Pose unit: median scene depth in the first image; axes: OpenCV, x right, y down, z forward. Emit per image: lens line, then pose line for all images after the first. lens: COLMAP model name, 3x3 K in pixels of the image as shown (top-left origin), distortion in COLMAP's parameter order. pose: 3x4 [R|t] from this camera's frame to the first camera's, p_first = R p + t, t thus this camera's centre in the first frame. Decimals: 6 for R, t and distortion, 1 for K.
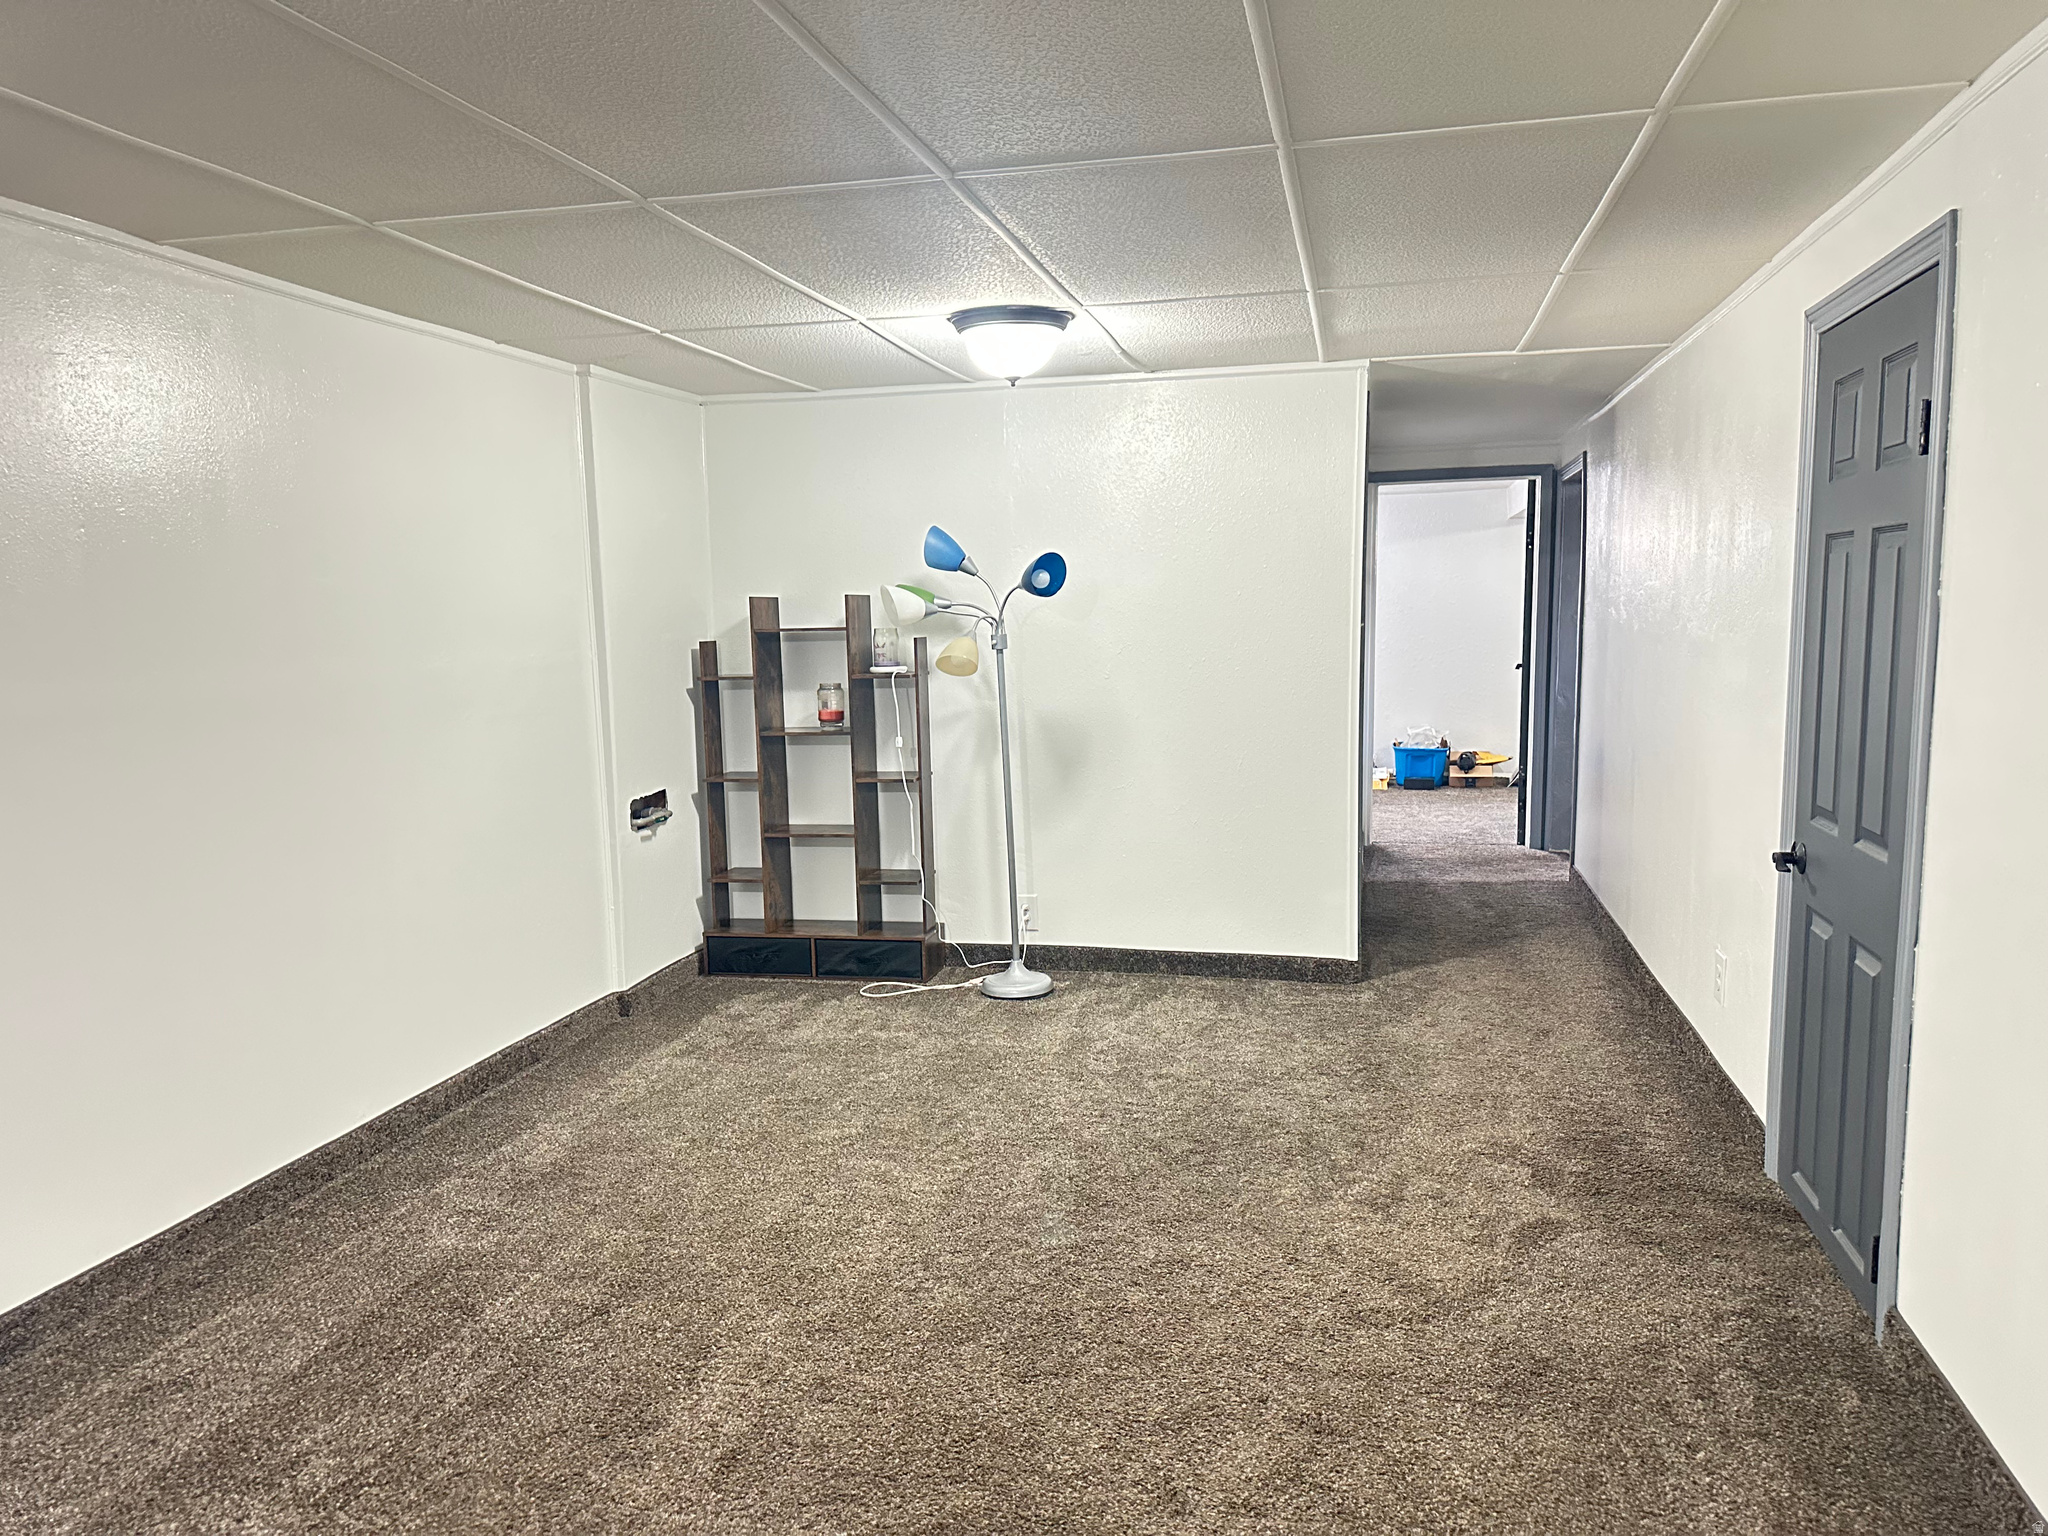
lens RADIAL K [[1408.2, 0, 1018.3], [0, 1408.2, 759.8], [0, 0, 1]] dist [0.146064, -0.179505]
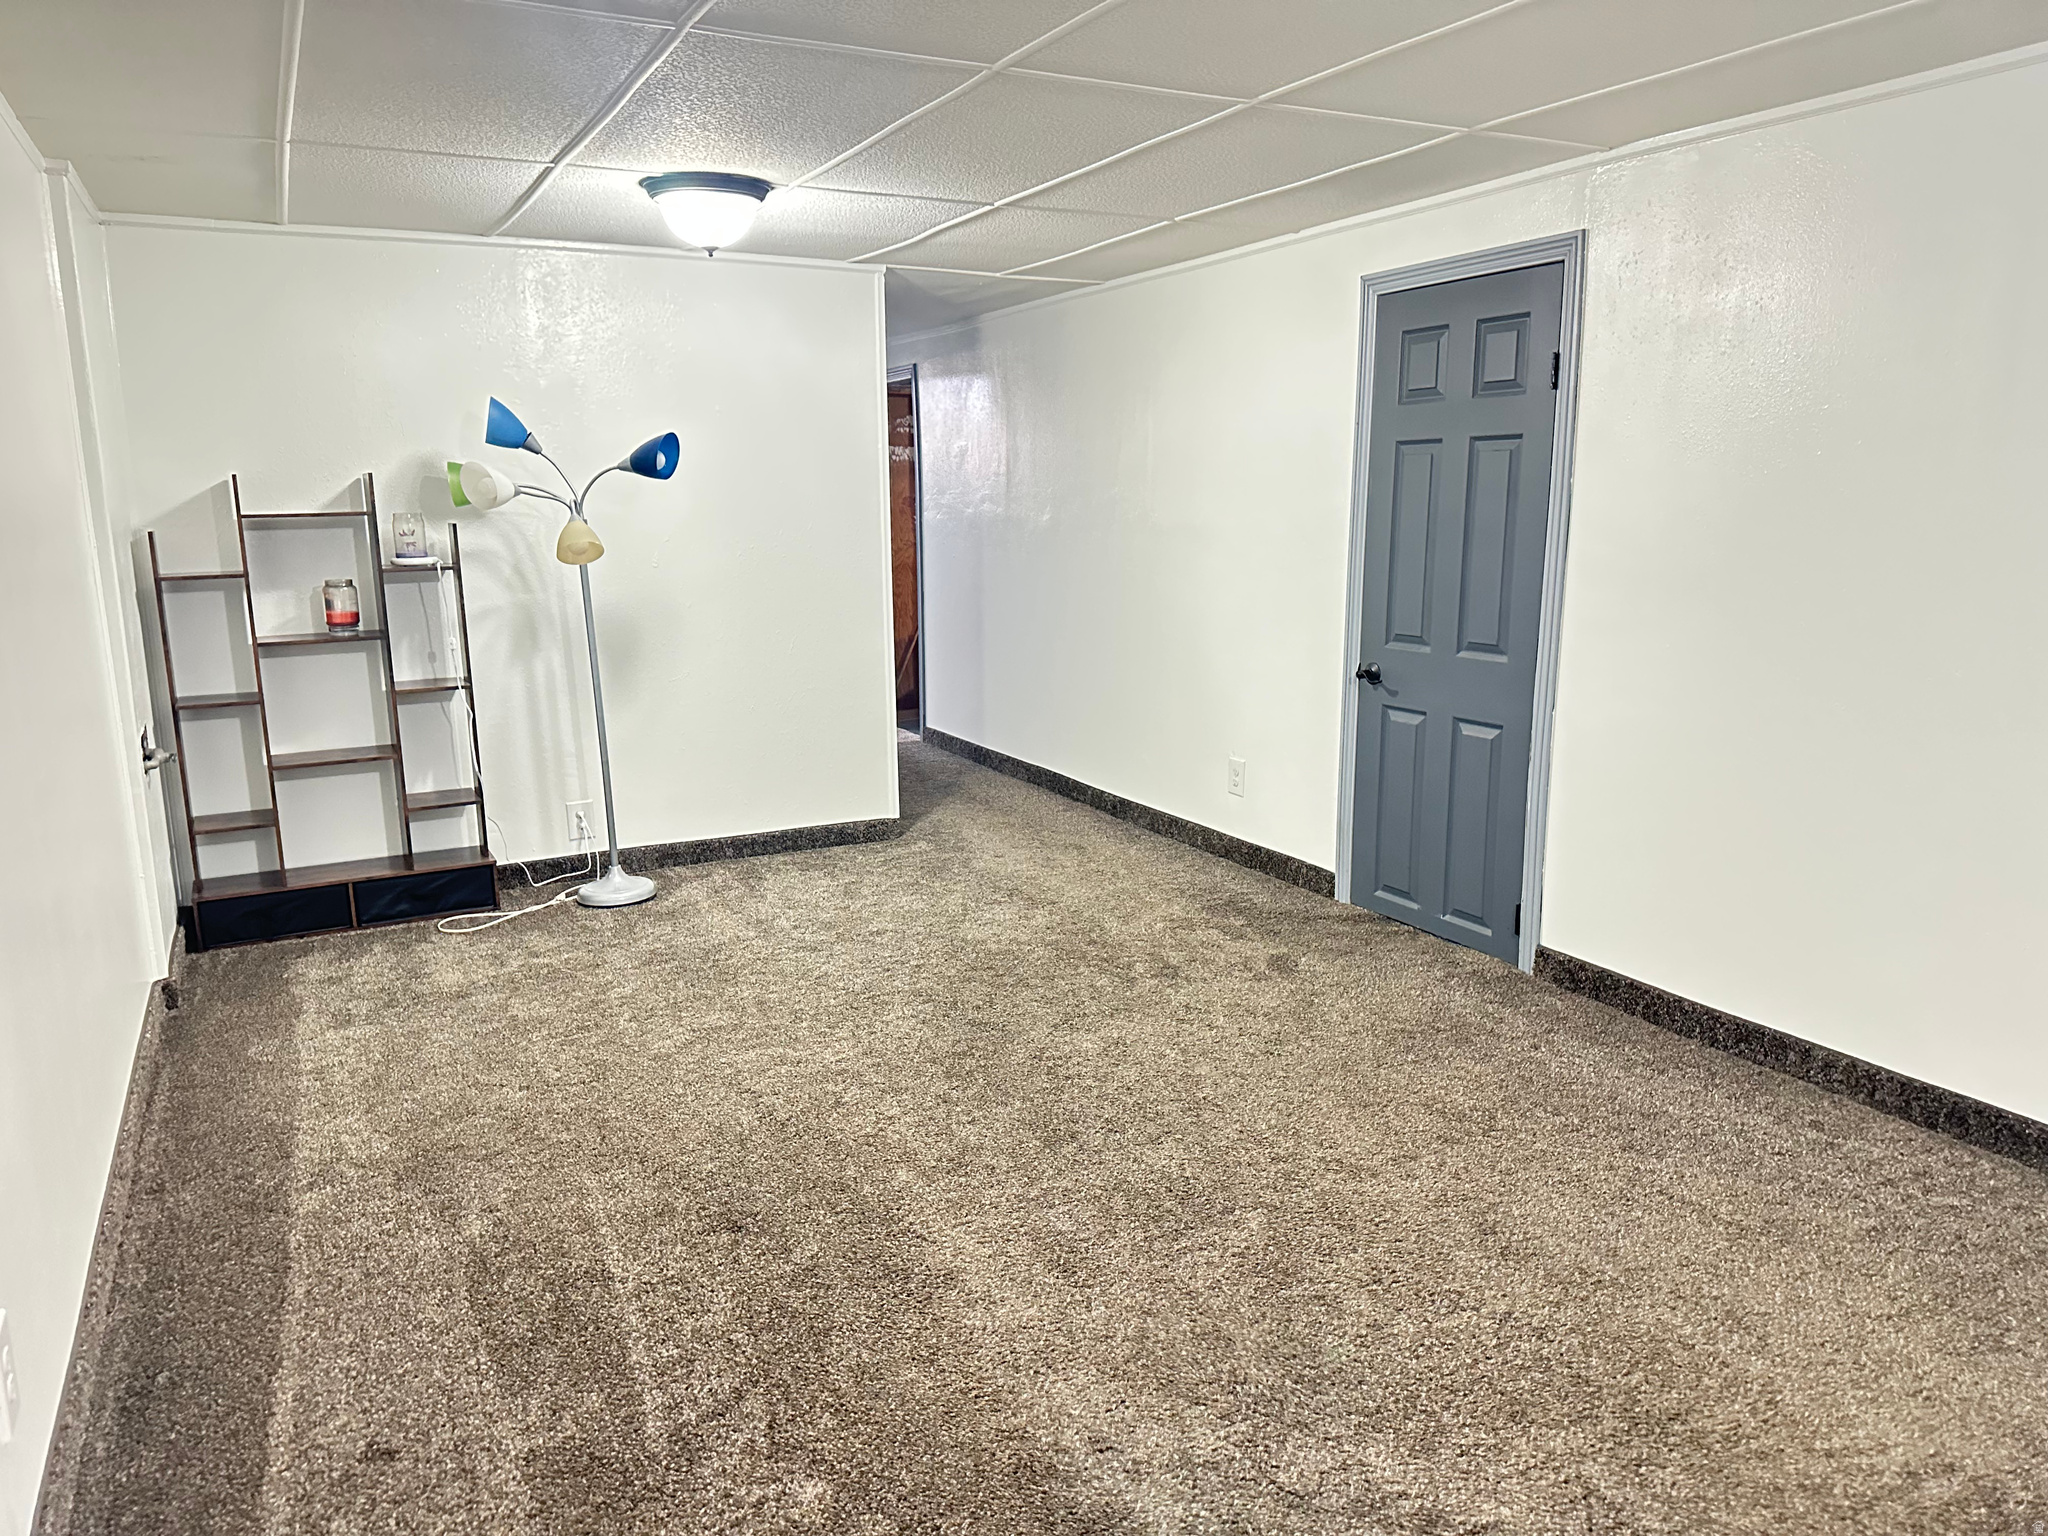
lens RADIAL K [[1408.2, 0, 1018.3], [0, 1408.2, 759.8], [0, 0, 1]] dist [0.146064, -0.179505]
pose [[0.767780, -0.109335, 0.631316, -0.396237], [0.066957, 0.993629, 0.090653, 0.001642], [-0.637206, -0.027330, 0.770209, 0.088535]]
